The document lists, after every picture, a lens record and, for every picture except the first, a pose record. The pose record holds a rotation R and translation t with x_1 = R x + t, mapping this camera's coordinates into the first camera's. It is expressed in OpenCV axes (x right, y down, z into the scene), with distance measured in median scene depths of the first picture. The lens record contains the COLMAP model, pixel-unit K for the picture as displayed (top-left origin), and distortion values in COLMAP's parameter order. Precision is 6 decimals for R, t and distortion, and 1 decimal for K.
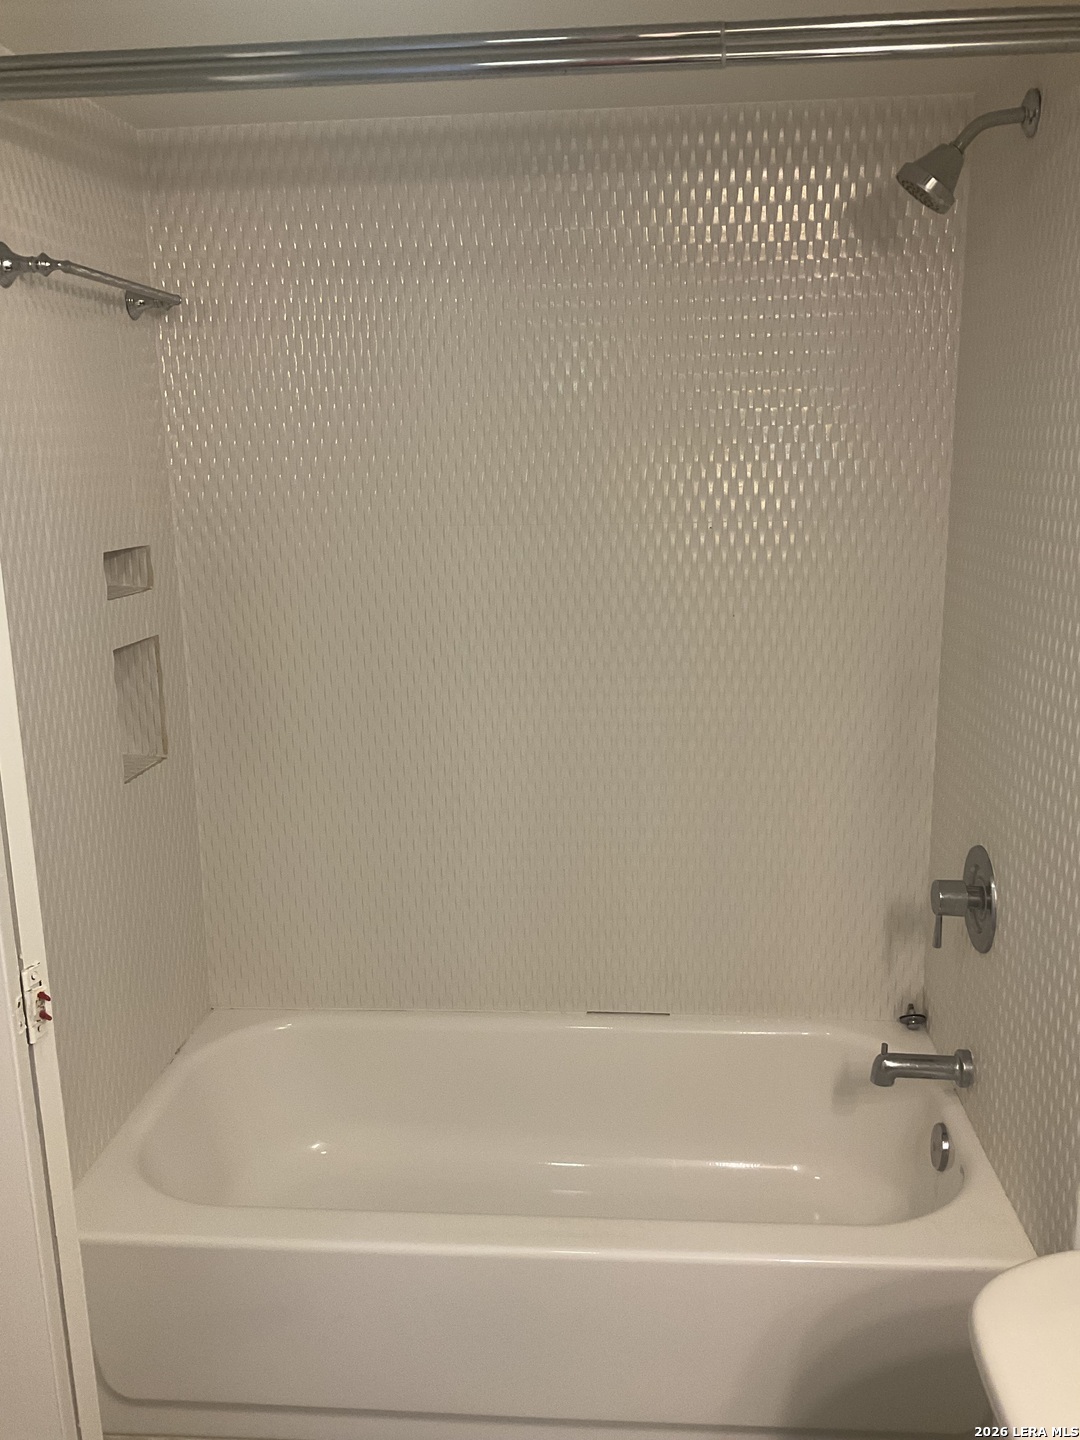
lens RADIAL K [[1195.4, 0, 540.0], [0, 1195.4, 720.0], [0, 0, 1]] dist [-0.005274, -0.005988]
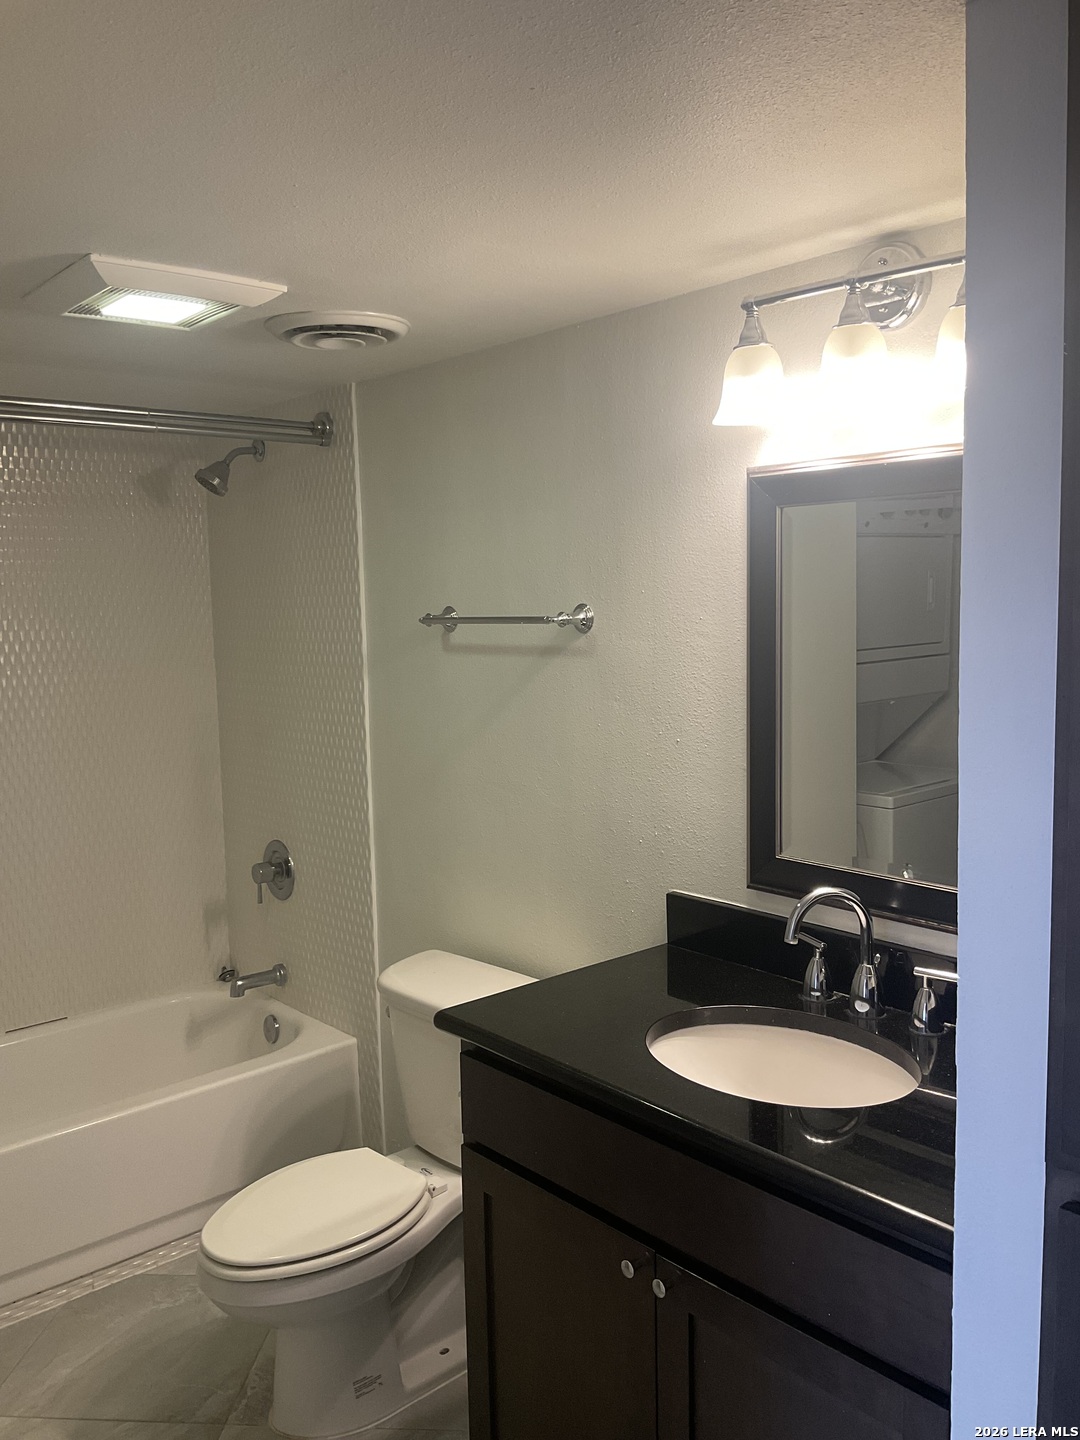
lens RADIAL K [[1182.5, 0, 546.5], [0, 1182.5, 719.5], [0, 0, 1]] dist [0.086764, -0.123354]
pose [[0.701874, -0.069086, 0.708943, -0.556440], [0.168188, 0.983216, -0.070697, 0.117394], [-0.692160, 0.168856, 0.701714, -0.514540]]
